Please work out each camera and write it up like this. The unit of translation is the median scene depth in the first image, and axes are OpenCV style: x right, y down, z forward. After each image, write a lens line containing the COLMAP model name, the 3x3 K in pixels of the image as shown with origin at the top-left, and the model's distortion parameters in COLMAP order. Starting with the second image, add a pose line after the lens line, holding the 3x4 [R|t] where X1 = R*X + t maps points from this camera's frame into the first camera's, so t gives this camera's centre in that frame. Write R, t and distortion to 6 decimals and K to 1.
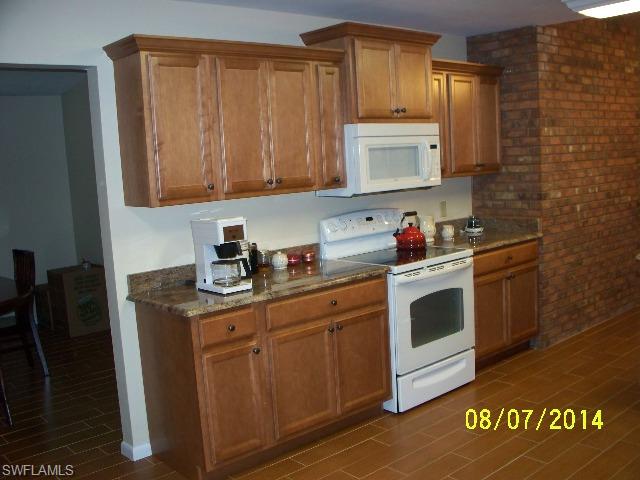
lens RADIAL K [[674.7, 0, 320.1], [0, 674.7, 237.0], [0, 0, 1]] dist [-0.090658, 0.000000]
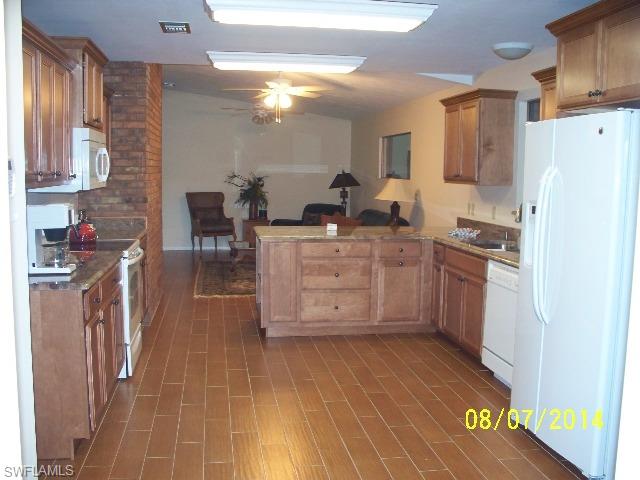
lens RADIAL K [[674.7, 0, 320.1], [0, 674.7, 241.5], [0, 0, 1]] dist [-0.090658, 0.000000]
pose [[0.555309, -0.029312, 0.831127, -0.515605], [0.061460, 0.998092, -0.005863, 0.042249], [-0.829370, 0.054337, 0.556051, 0.047741]]
